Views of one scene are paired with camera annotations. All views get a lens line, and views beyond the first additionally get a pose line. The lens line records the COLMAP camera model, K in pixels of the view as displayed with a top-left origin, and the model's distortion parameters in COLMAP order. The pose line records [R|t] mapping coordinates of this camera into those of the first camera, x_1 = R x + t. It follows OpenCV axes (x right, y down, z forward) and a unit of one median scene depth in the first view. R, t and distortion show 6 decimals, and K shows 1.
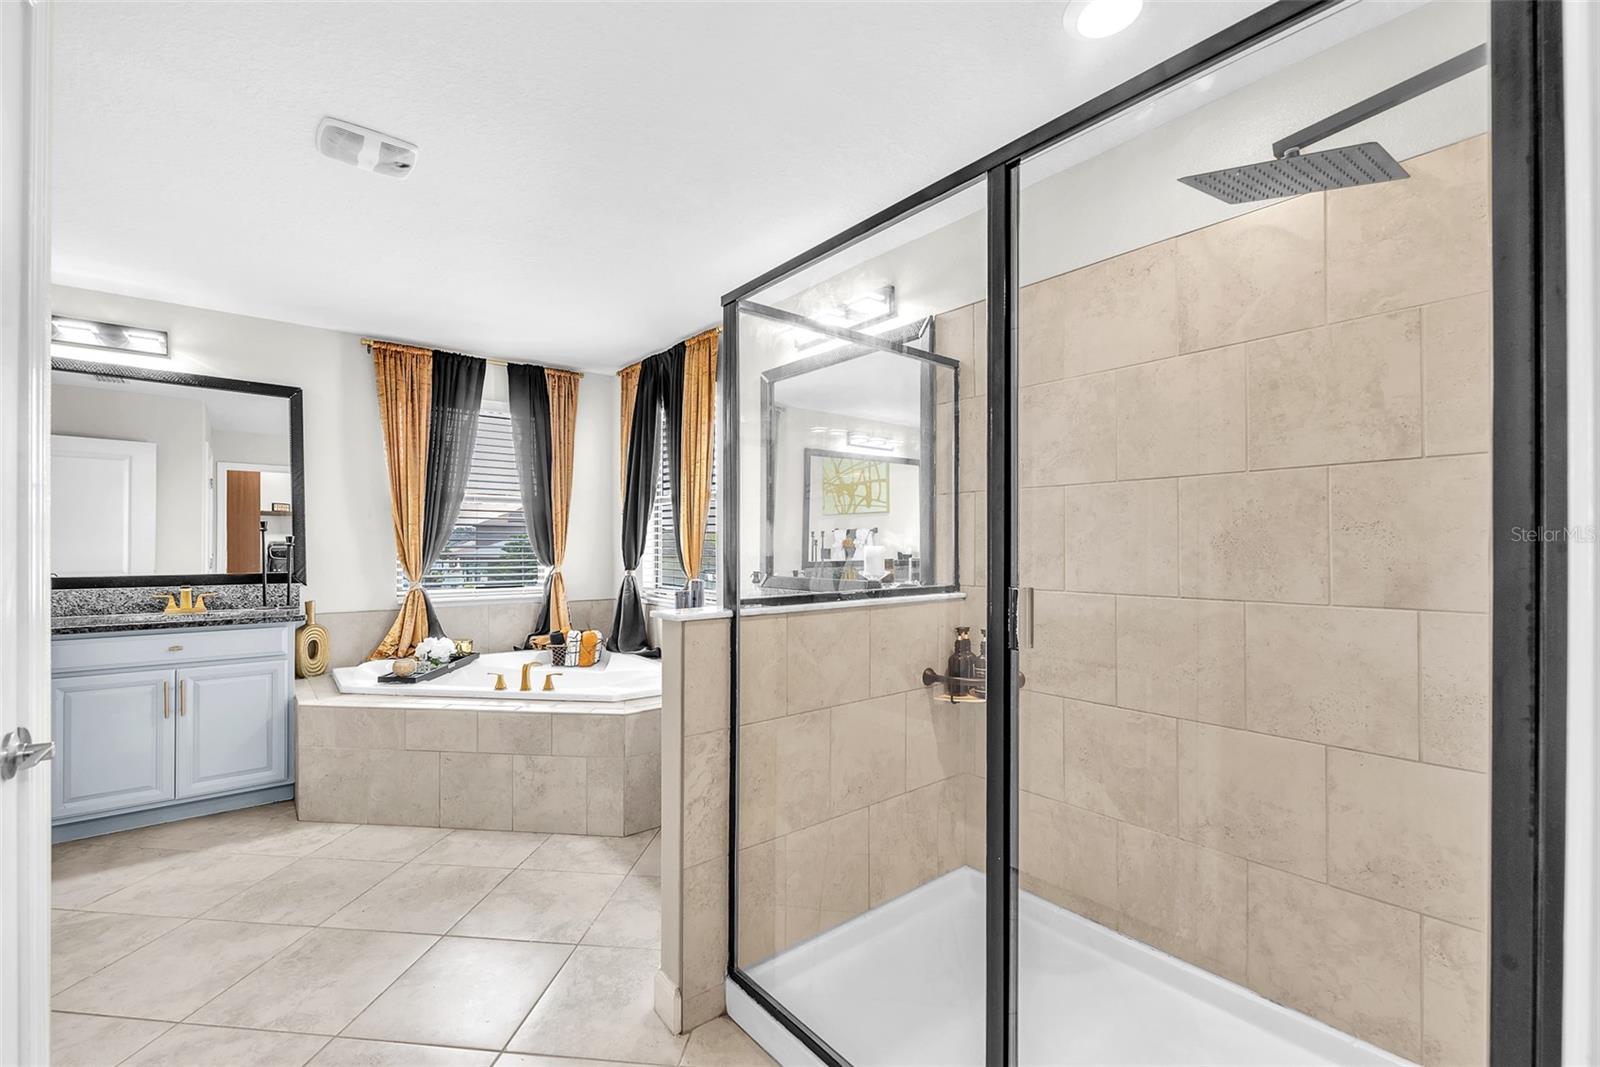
lens RADIAL K [[664.8, 0, 791.1], [0, 664.8, 548.4], [0, 0, 1]] dist [0.000112, 0.000062]
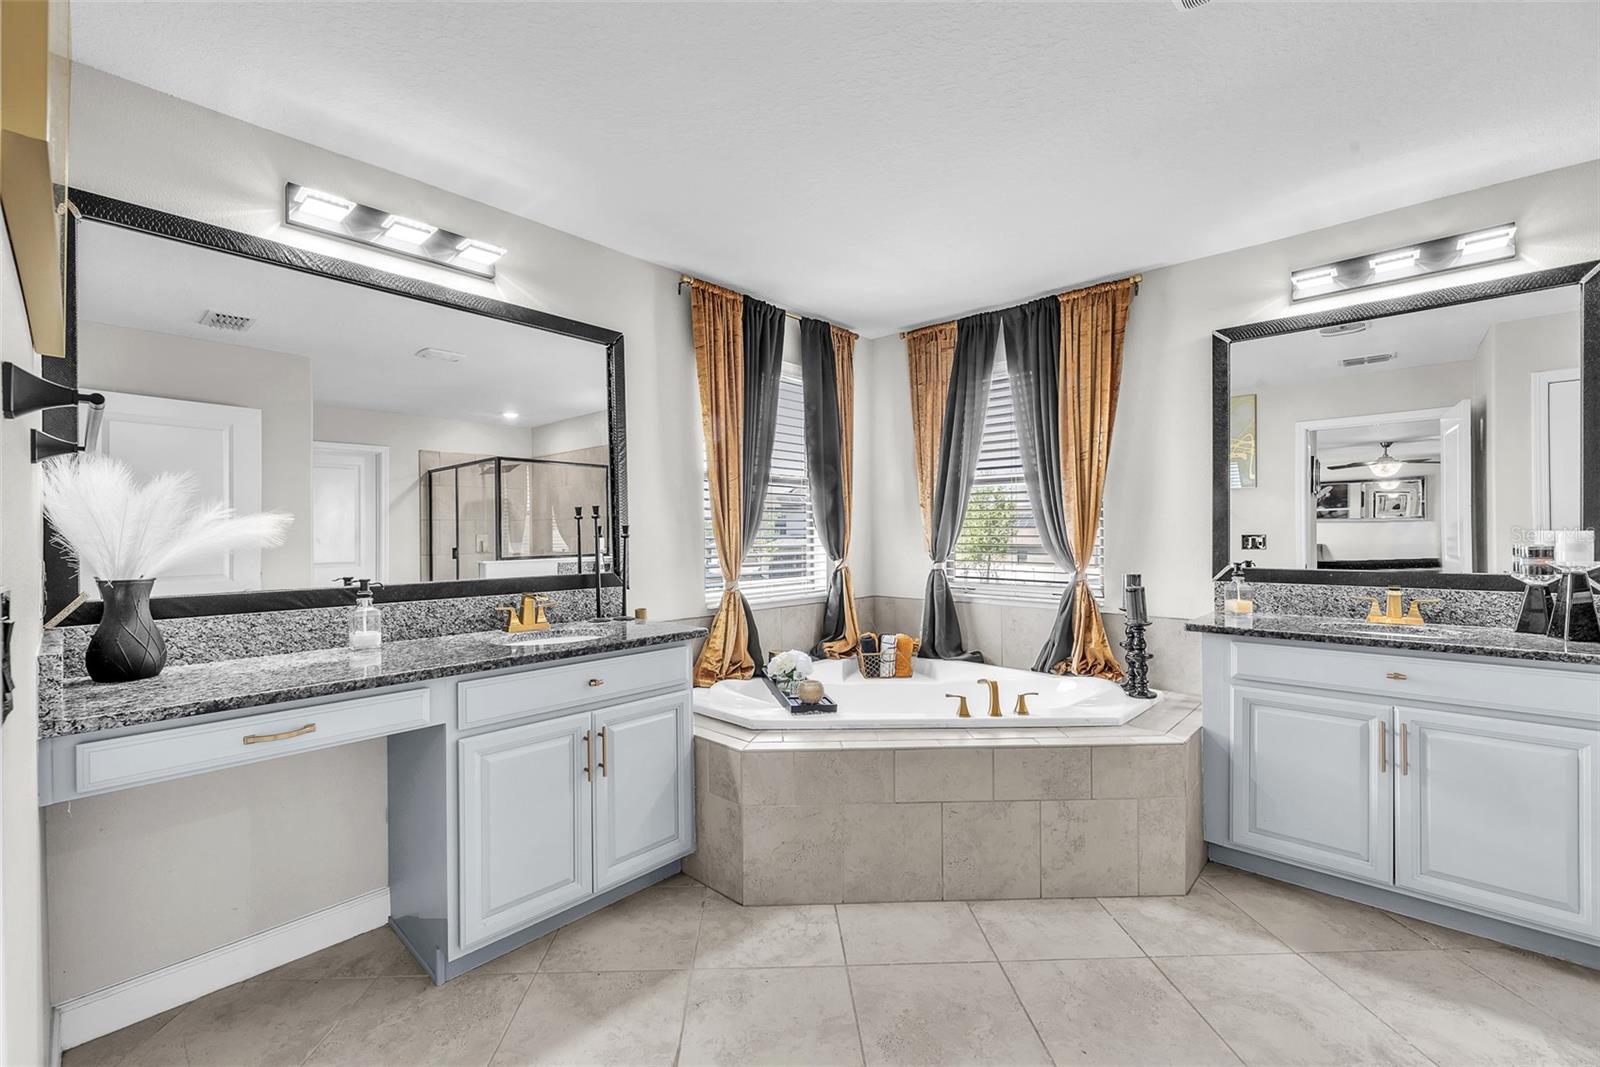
lens RADIAL K [[653.9, 0, 792.4], [0, 653.9, 539.0], [0, 0, 1]] dist [0.001340, 0.000249]
pose [[0.990290, -0.008871, 0.138736, -0.676960], [0.008464, 0.999958, 0.003519, -0.003481], [-0.138761, -0.002310, 0.990323, 0.230266]]
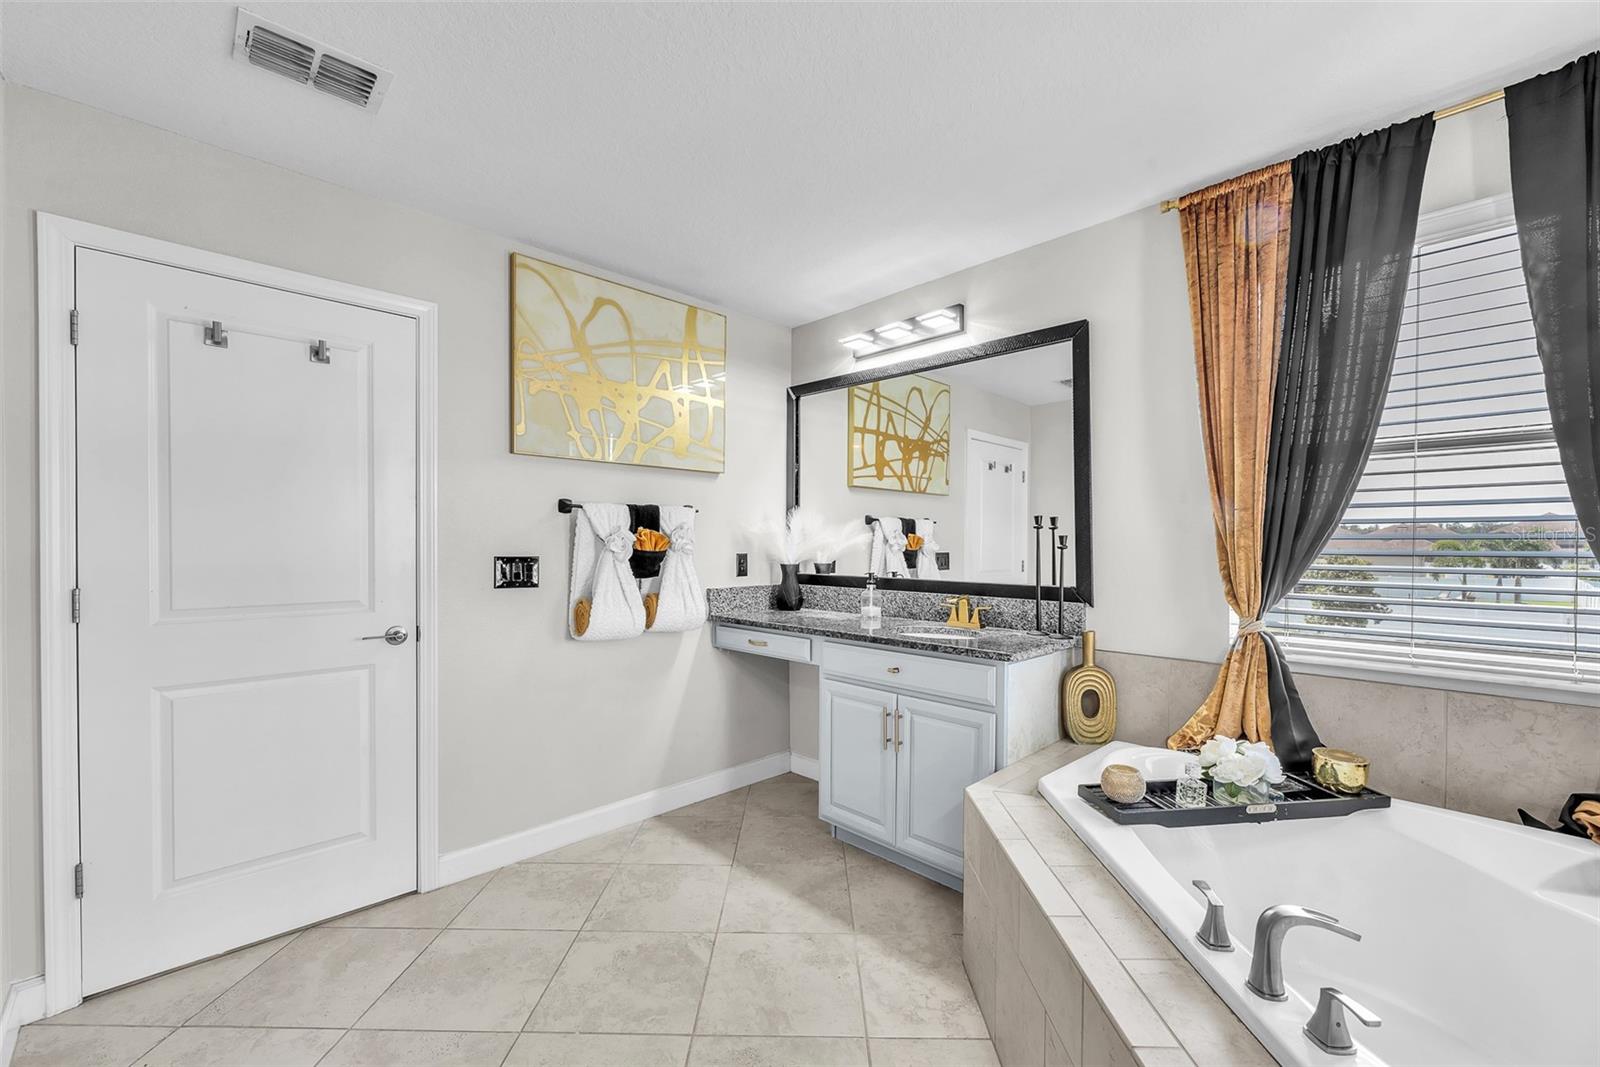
lens RADIAL K [[664.8, 0, 791.1], [0, 664.8, 548.4], [0, 0, 1]] dist [0.000112, 0.000062]
pose [[0.082363, 0.009302, -0.996559, -0.079257], [-0.003585, 0.999953, 0.009038, -0.010071], [0.996596, 0.002828, 0.082392, 0.666275]]
